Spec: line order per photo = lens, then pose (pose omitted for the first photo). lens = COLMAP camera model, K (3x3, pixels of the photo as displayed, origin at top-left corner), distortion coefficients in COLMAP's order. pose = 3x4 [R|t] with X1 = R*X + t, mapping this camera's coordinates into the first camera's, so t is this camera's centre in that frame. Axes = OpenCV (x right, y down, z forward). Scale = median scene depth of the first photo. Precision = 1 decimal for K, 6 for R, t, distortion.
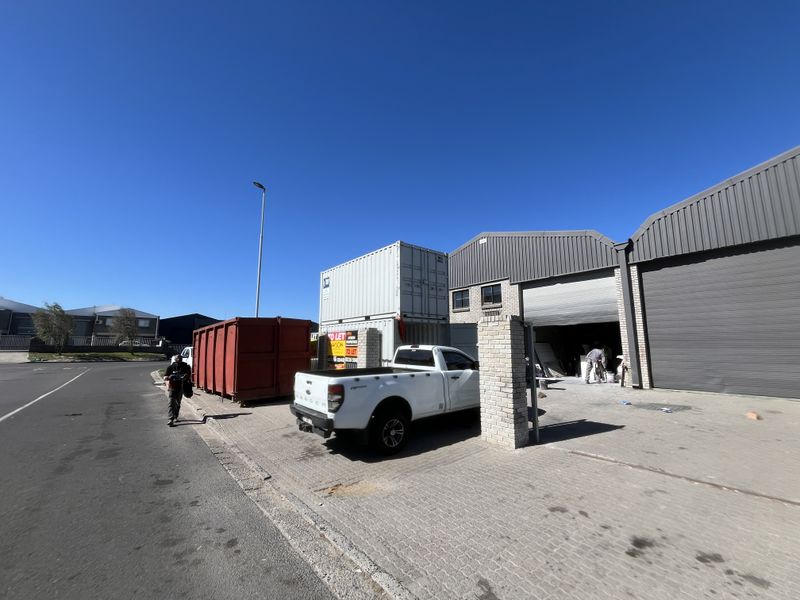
lens RADIAL K [[323.1, 0, 401.1], [0, 323.1, 300.6], [0, 0, 1]] dist [-0.004477, 0.000895]
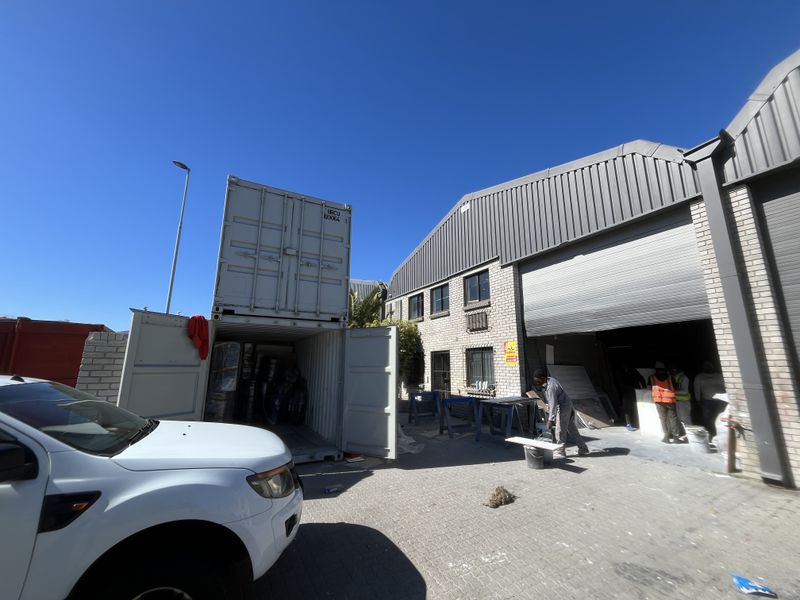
lens RADIAL K [[323.1, 0, 400.8], [0, 323.1, 300.9], [0, 0, 1]] dist [-0.004477, 0.000895]
pose [[0.982500, -0.032937, -0.183326, 0.316559], [0.021690, 0.997777, -0.063020, 0.056551], [0.184994, 0.057941, 0.981030, 0.453501]]
